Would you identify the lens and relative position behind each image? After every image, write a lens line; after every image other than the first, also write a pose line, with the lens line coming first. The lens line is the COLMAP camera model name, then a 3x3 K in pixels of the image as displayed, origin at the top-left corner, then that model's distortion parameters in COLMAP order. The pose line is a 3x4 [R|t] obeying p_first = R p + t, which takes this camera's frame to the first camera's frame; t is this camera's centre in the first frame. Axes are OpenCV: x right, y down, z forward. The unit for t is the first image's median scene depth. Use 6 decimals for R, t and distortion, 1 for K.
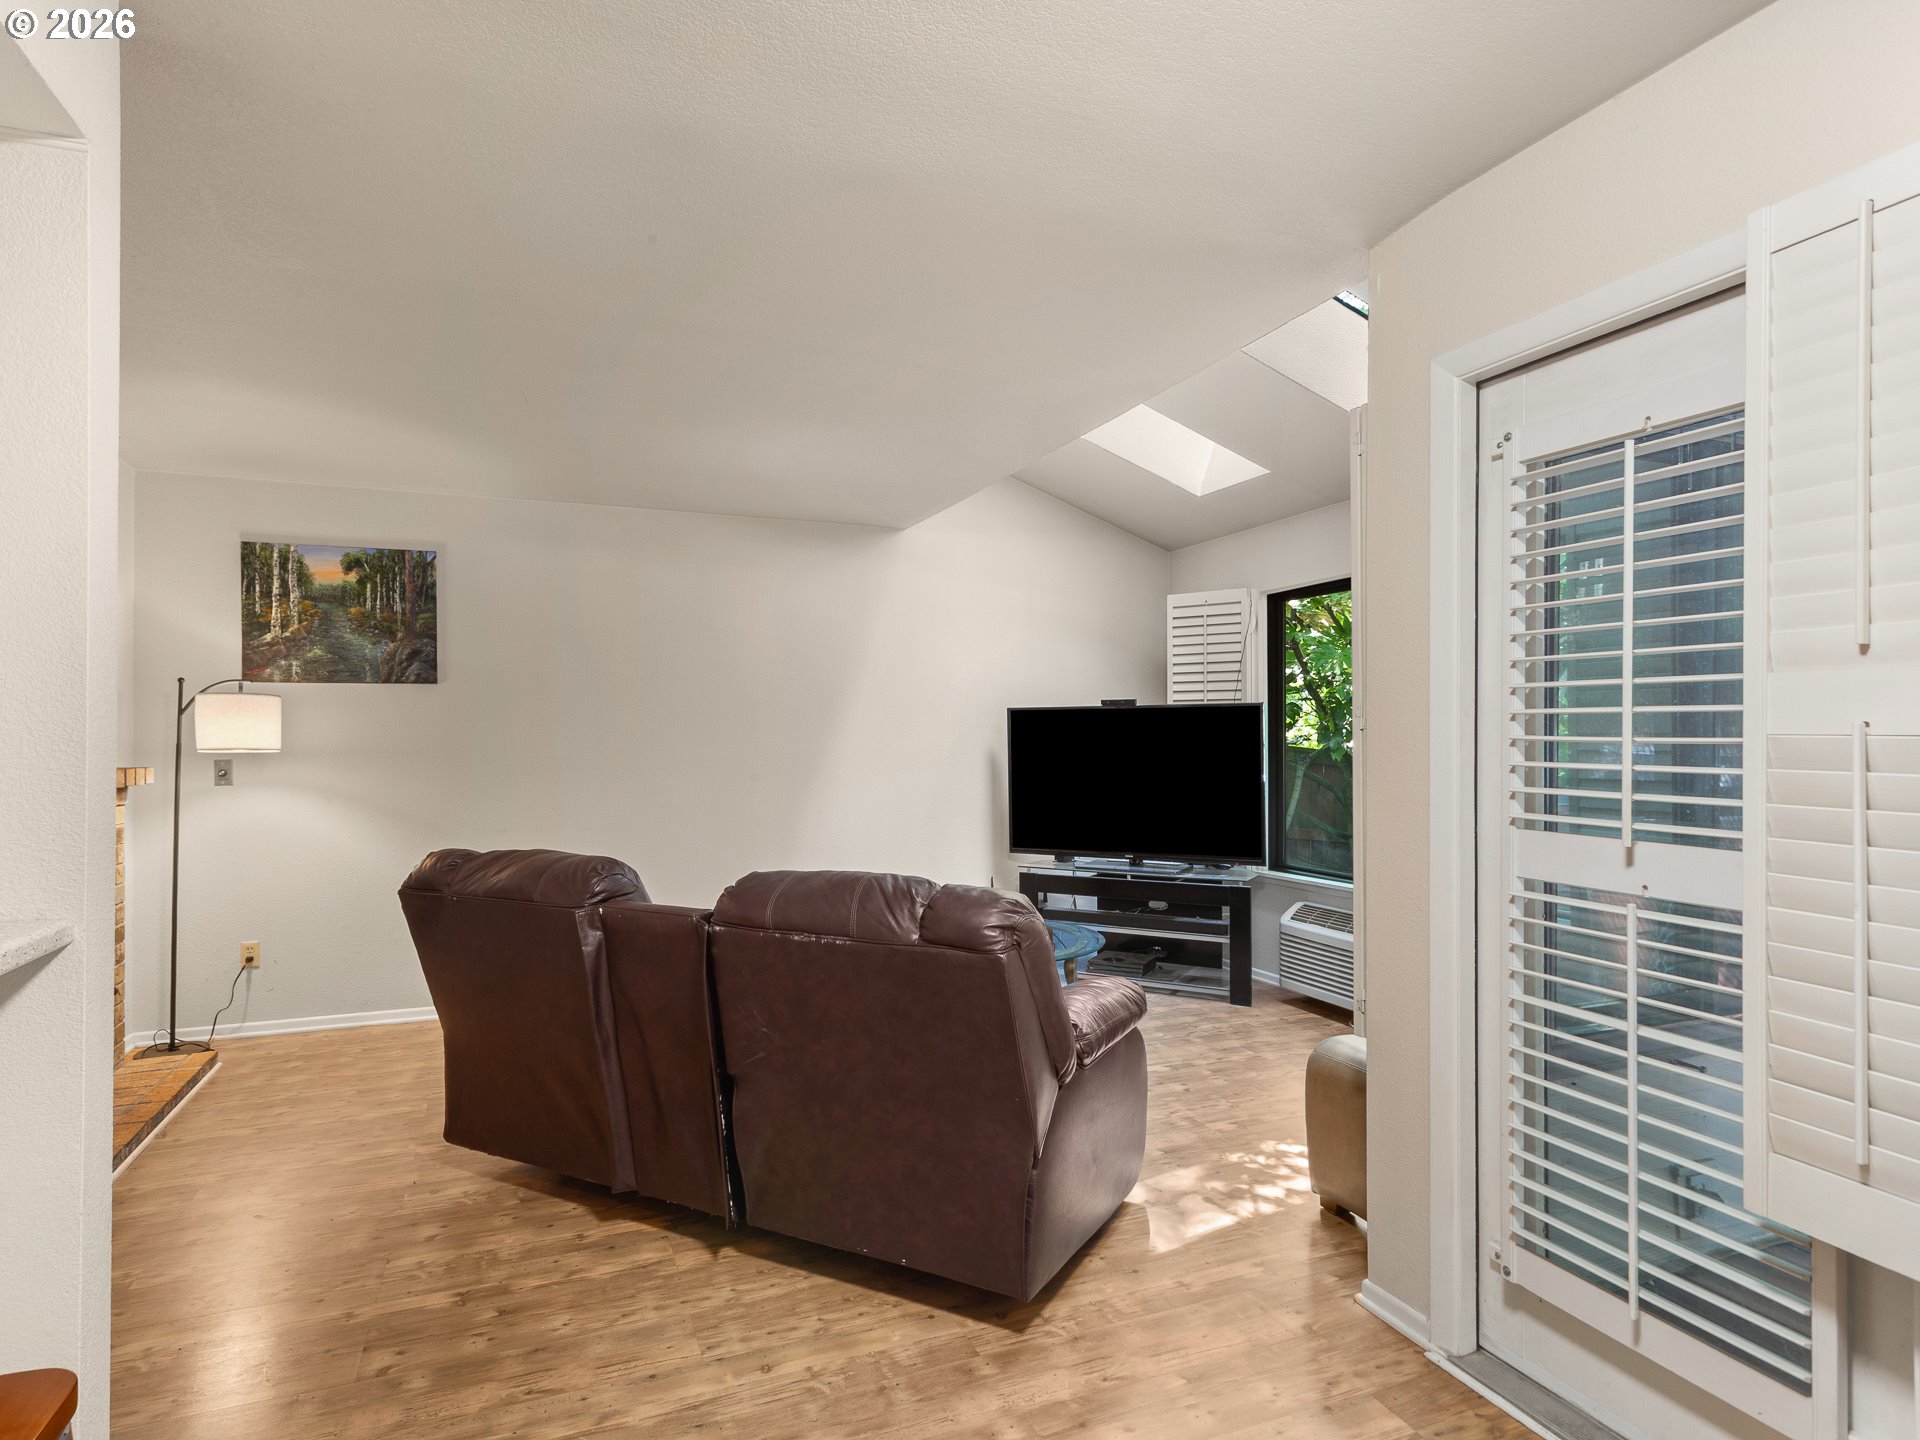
lens RADIAL K [[1032.1, 0, 945.7], [0, 1032.1, 720.4], [0, 0, 1]] dist [-0.001600, 0.006120]
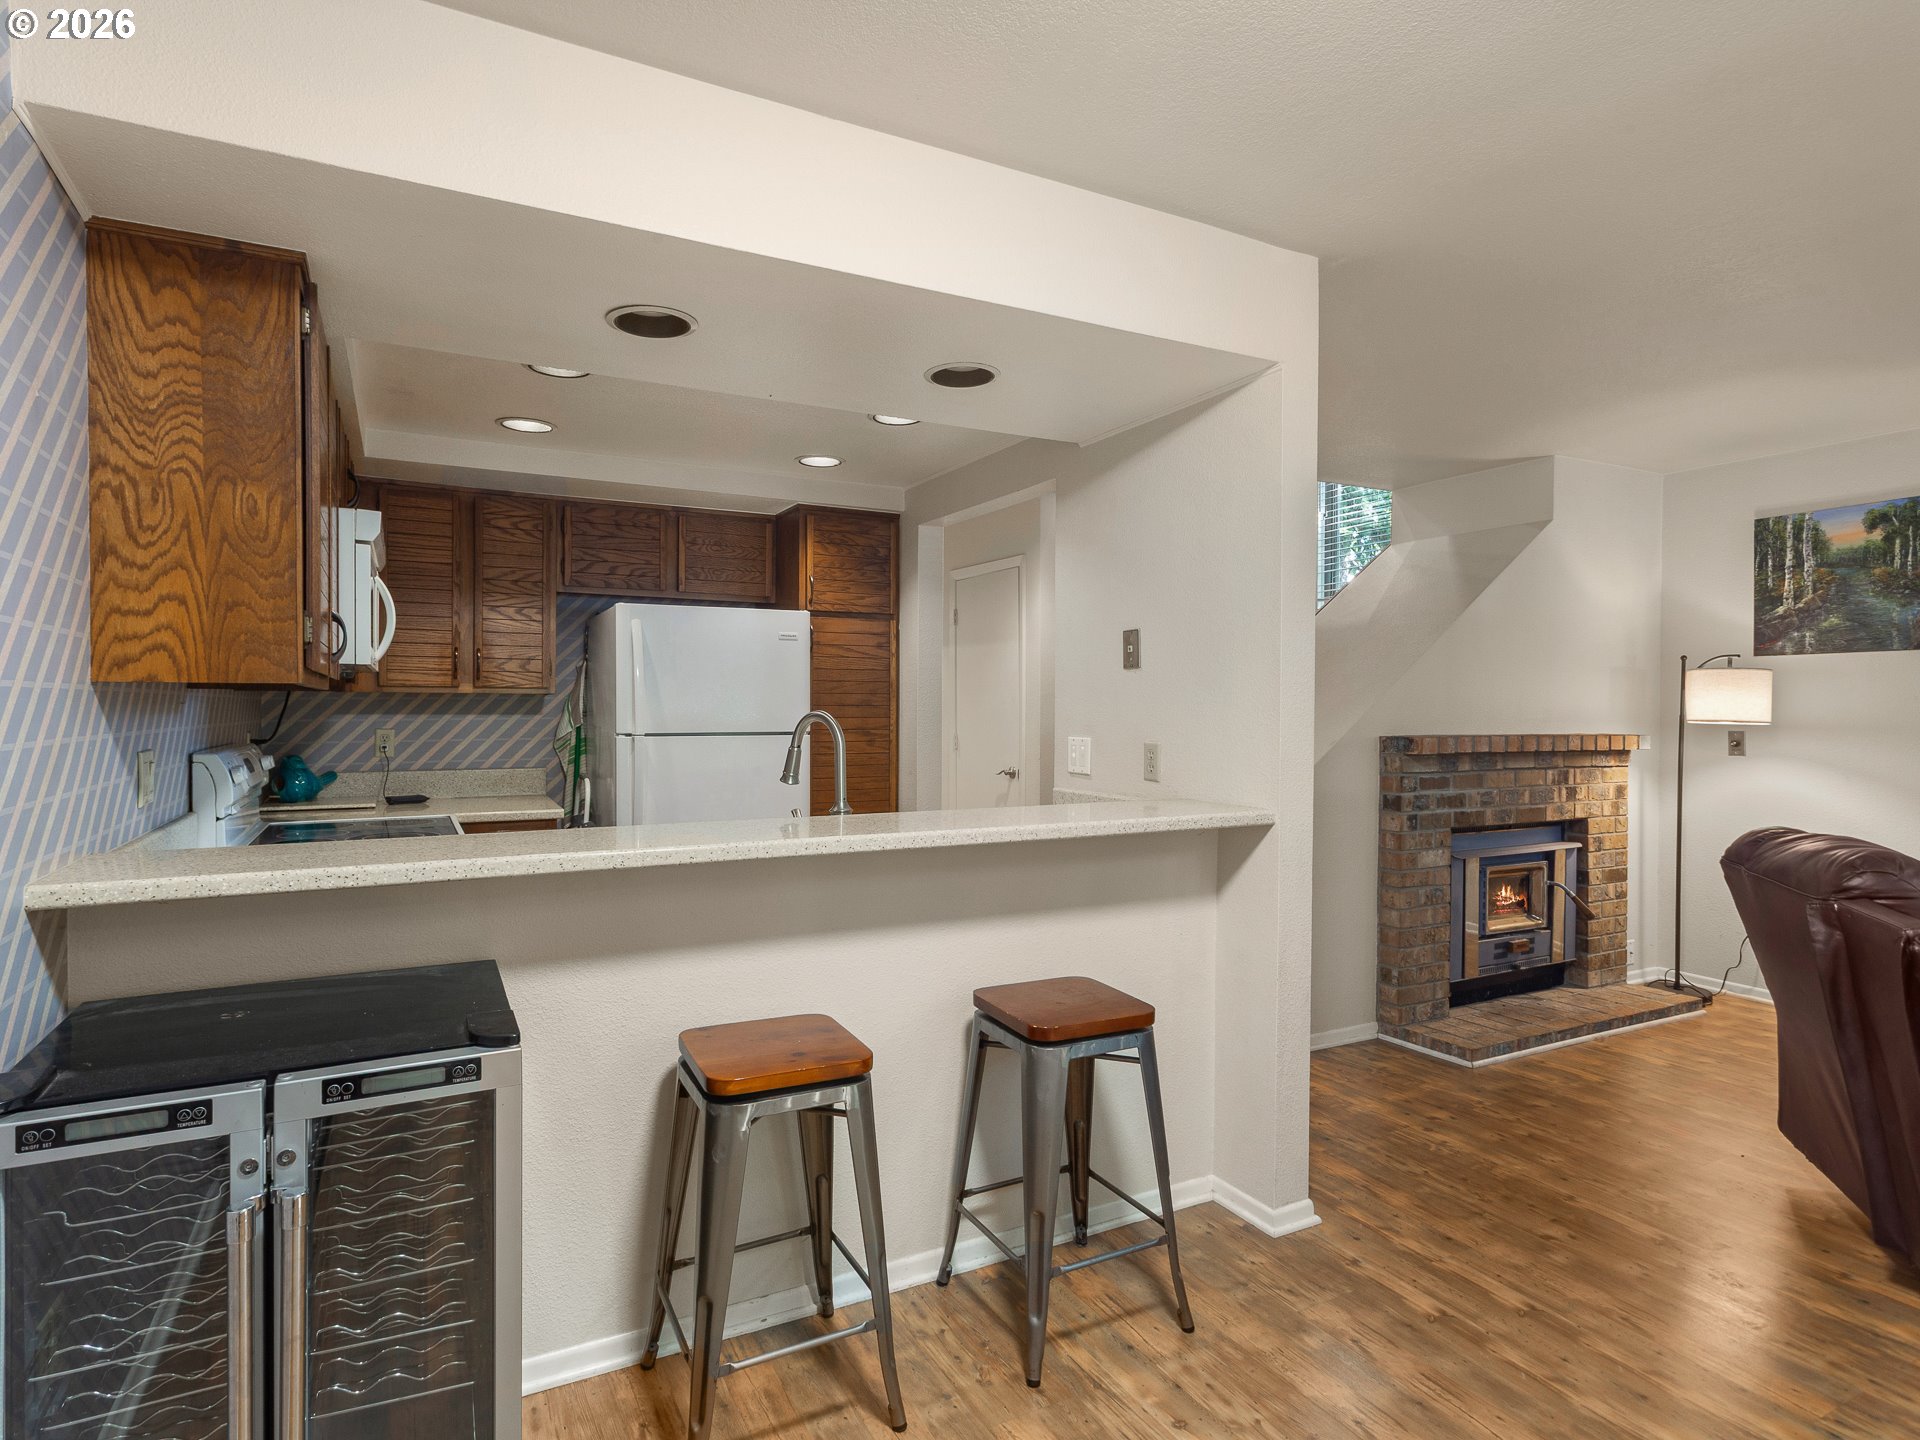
lens RADIAL K [[1032.1, 0, 929.0], [0, 1032.1, 714.9], [0, 0, 1]] dist [-0.001600, 0.006120]
pose [[0.092074, 0.010964, -0.995692, 0.261256], [0.008800, 0.999891, 0.011824, 0.001666], [0.995713, -0.009851, 0.091968, 0.083018]]
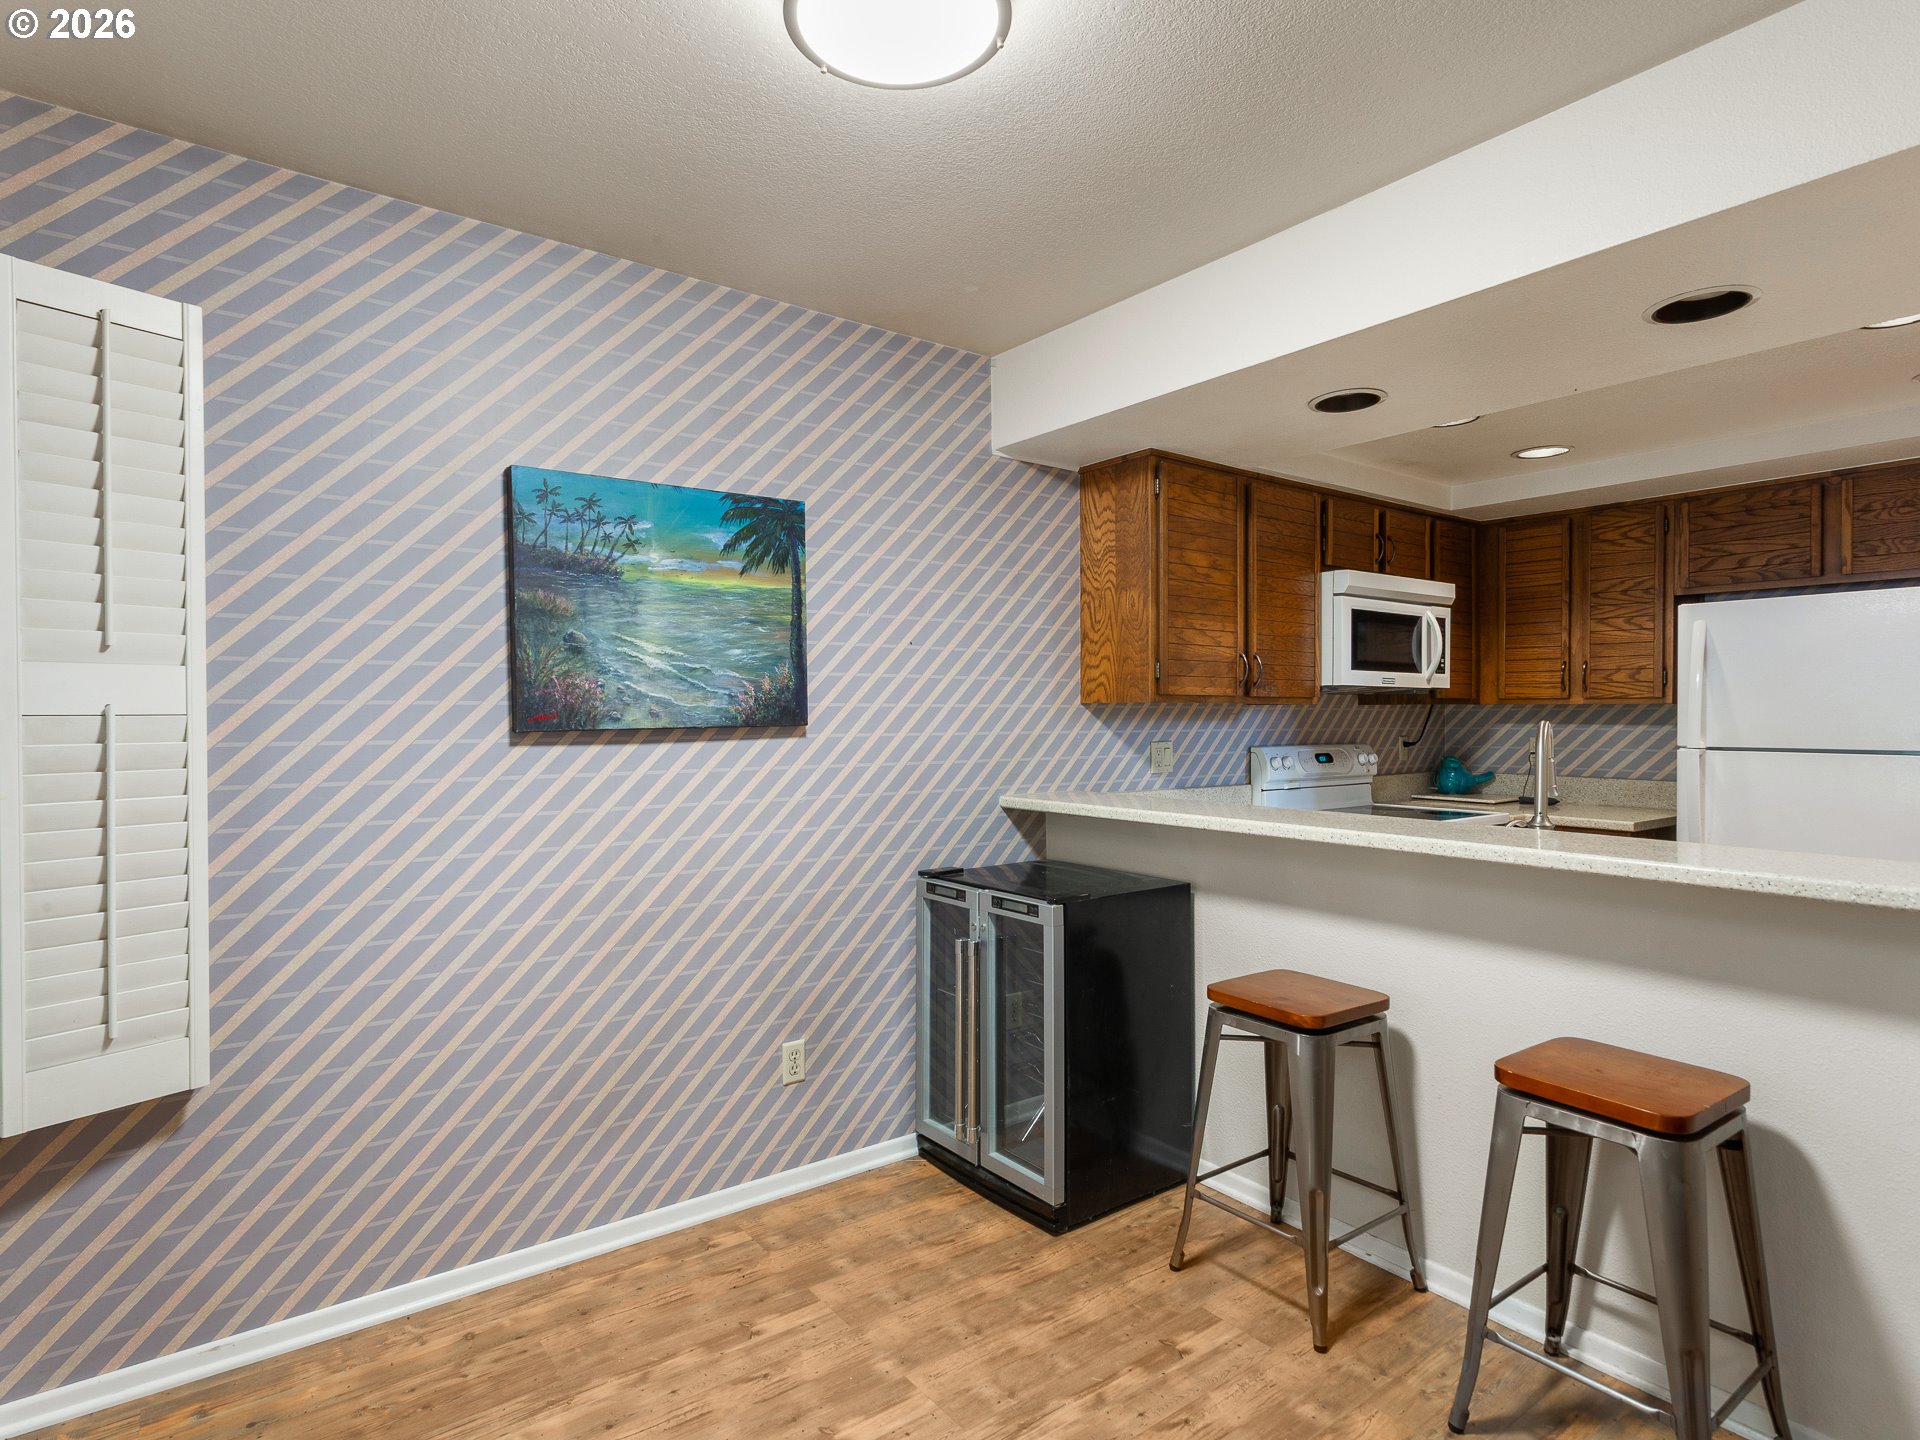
lens RADIAL K [[1032.1, 0, 930.8], [0, 1032.1, 717.5], [0, 0, 1]] dist [-0.001600, 0.006120]
pose [[-0.967364, 0.002269, -0.253379, 0.145622], [0.004288, 0.999963, -0.007413, 0.006467], [0.253353, -0.008257, -0.967339, 0.511359]]
